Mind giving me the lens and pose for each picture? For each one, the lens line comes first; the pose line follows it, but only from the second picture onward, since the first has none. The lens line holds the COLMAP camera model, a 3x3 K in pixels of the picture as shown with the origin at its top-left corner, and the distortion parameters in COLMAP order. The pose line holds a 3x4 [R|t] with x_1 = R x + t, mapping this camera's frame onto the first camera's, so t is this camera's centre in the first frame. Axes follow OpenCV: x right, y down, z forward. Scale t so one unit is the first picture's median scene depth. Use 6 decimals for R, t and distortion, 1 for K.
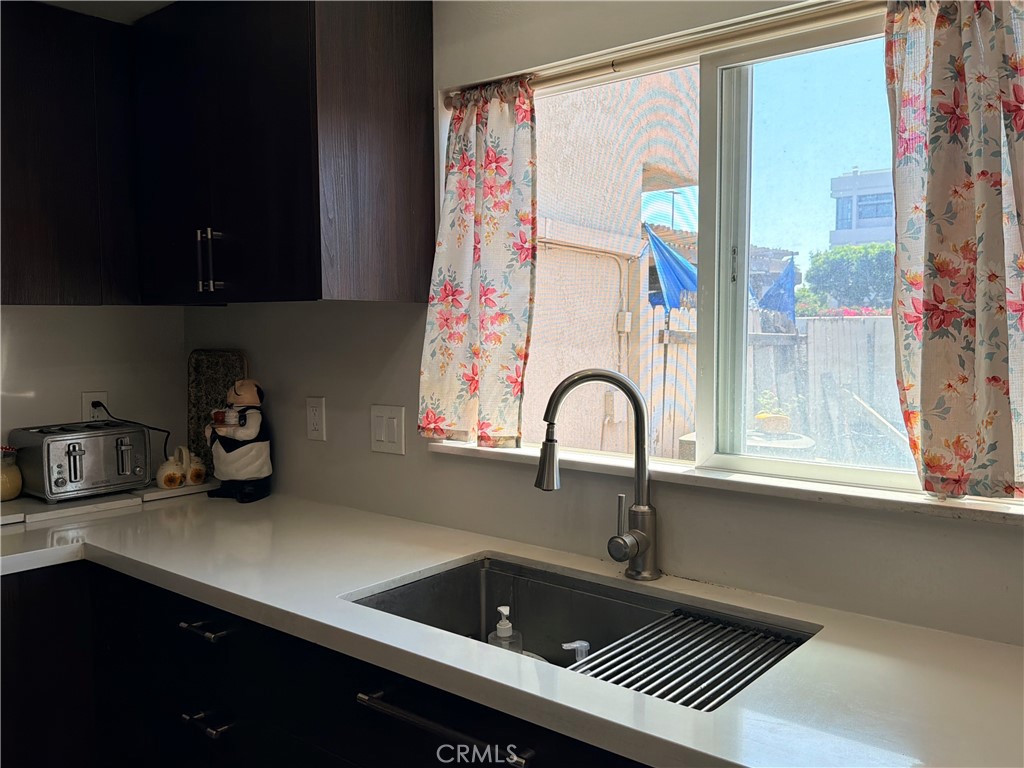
lens RADIAL K [[868.3, 0, 512.0], [0, 868.3, 384.0], [0, 0, 1]] dist [0.099991, -0.218986]
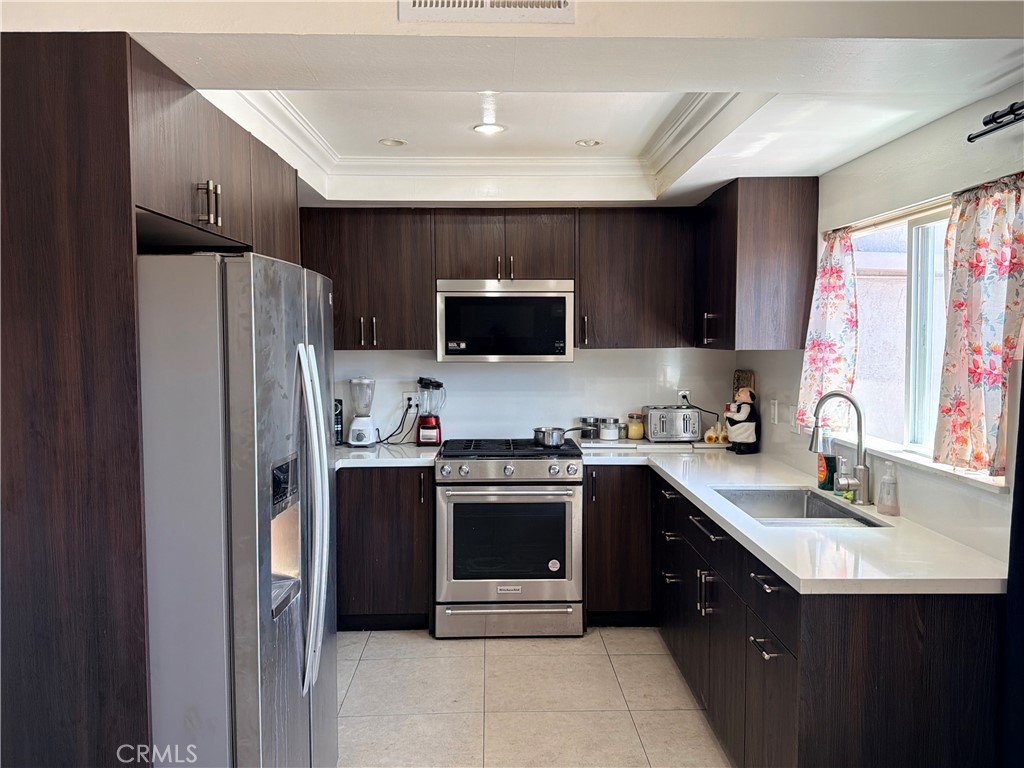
lens RADIAL K [[868.3, 0, 512.0], [0, 868.3, 384.0], [0, 0, 1]] dist [0.099991, -0.218986]
pose [[0.654626, 0.046365, -0.754530, 0.891403], [-0.048229, 0.998645, 0.019522, -0.029443], [0.754413, 0.023611, 0.655975, -0.664465]]
